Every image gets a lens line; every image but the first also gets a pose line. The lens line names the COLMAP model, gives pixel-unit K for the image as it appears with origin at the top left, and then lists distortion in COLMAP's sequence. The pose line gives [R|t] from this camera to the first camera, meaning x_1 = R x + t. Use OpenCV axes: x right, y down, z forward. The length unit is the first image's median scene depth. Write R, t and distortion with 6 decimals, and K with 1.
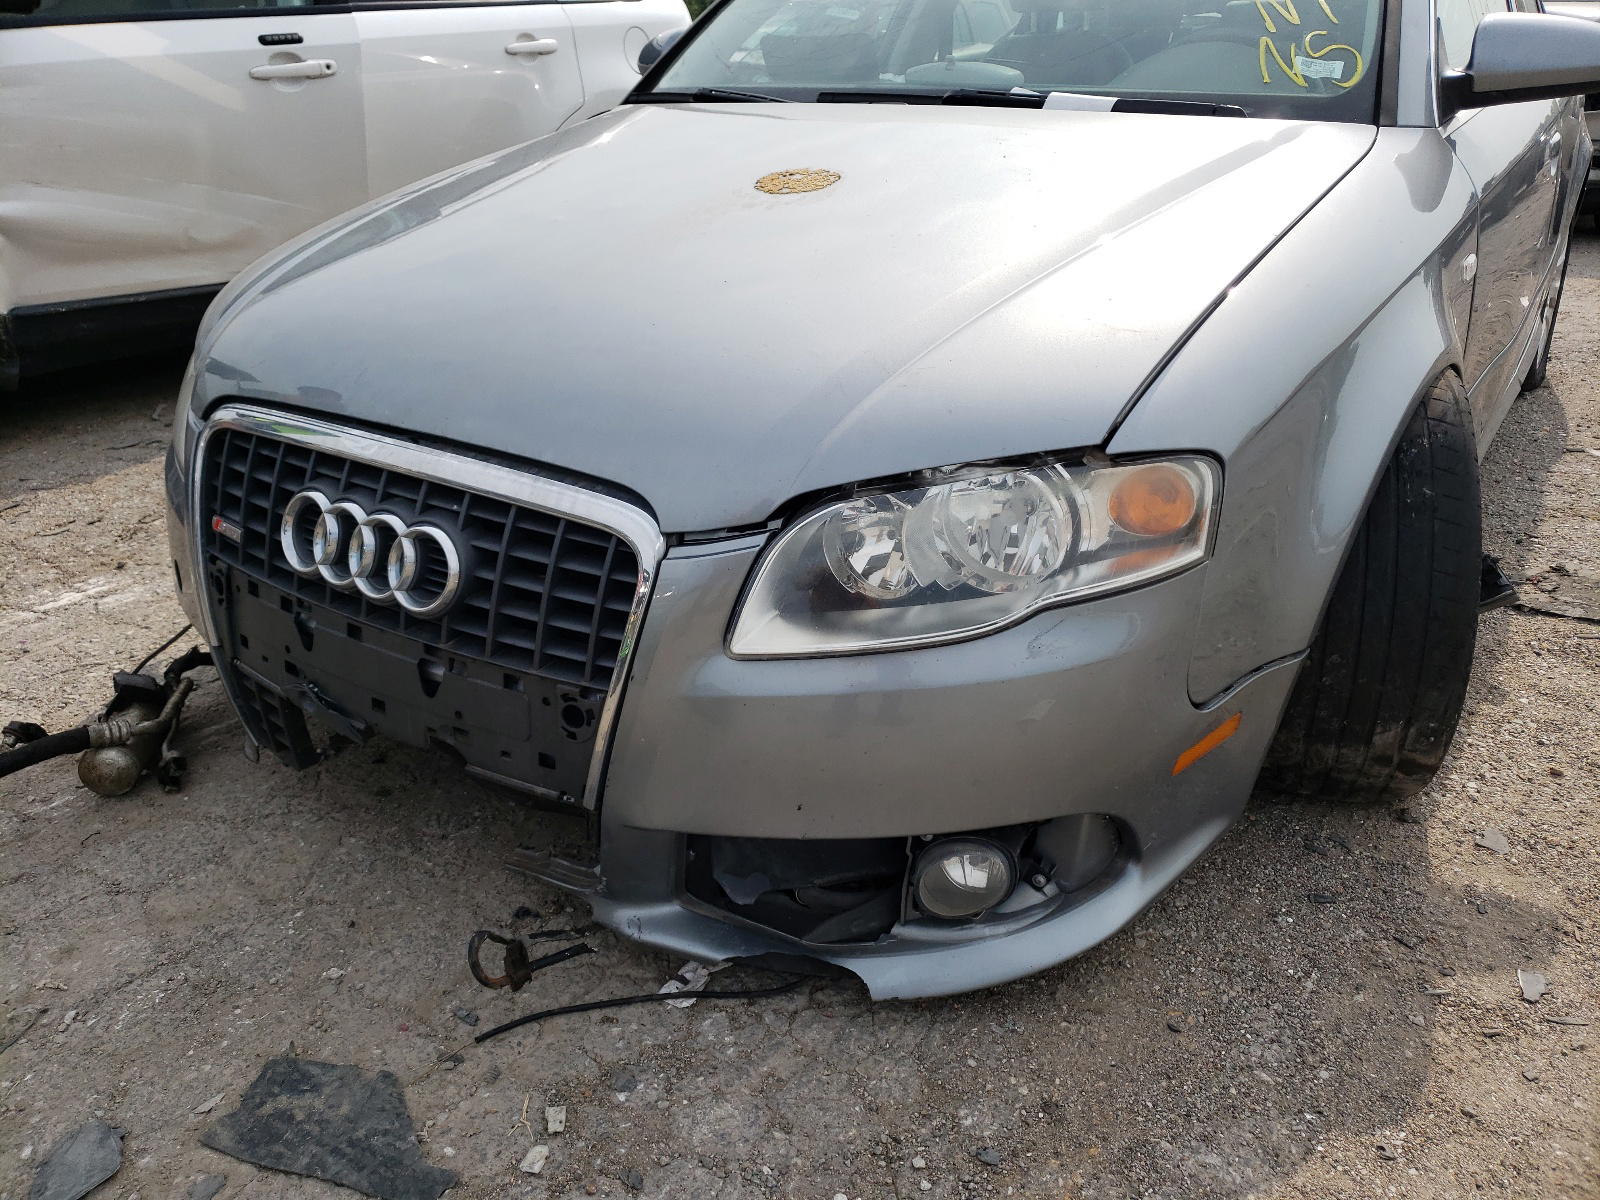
lens RADIAL K [[1232.1, 0, 798.7], [0, 1232.1, 556.5], [0, 0, 1]] dist [0.024377, 0.000913]
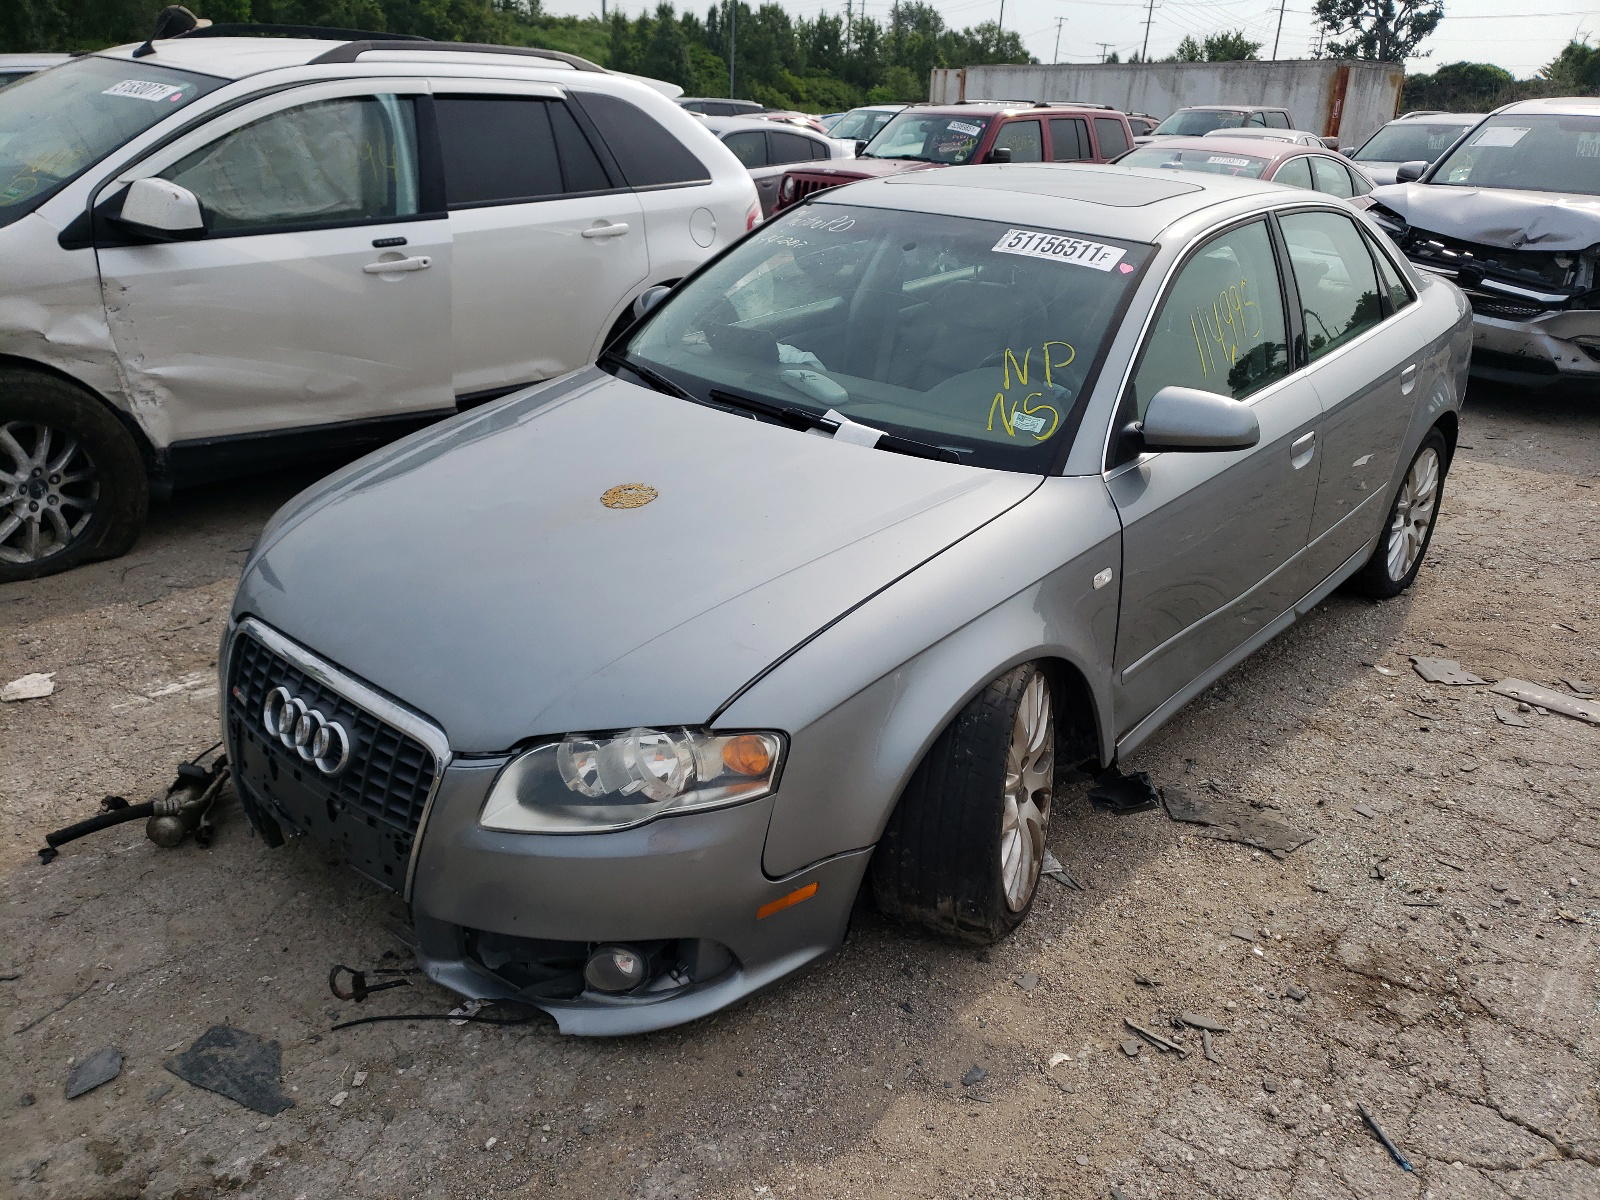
lens RADIAL K [[1190.9, 0, 800.0], [0, 1190.9, 600.0], [0, 0, 1]] dist [0.001409, 0.044239]
pose [[0.991505, 0.090487, -0.093438, 0.460728], [-0.091269, 0.995818, -0.004117, -0.239759], [0.092675, 0.012610, 0.995617, -0.562881]]
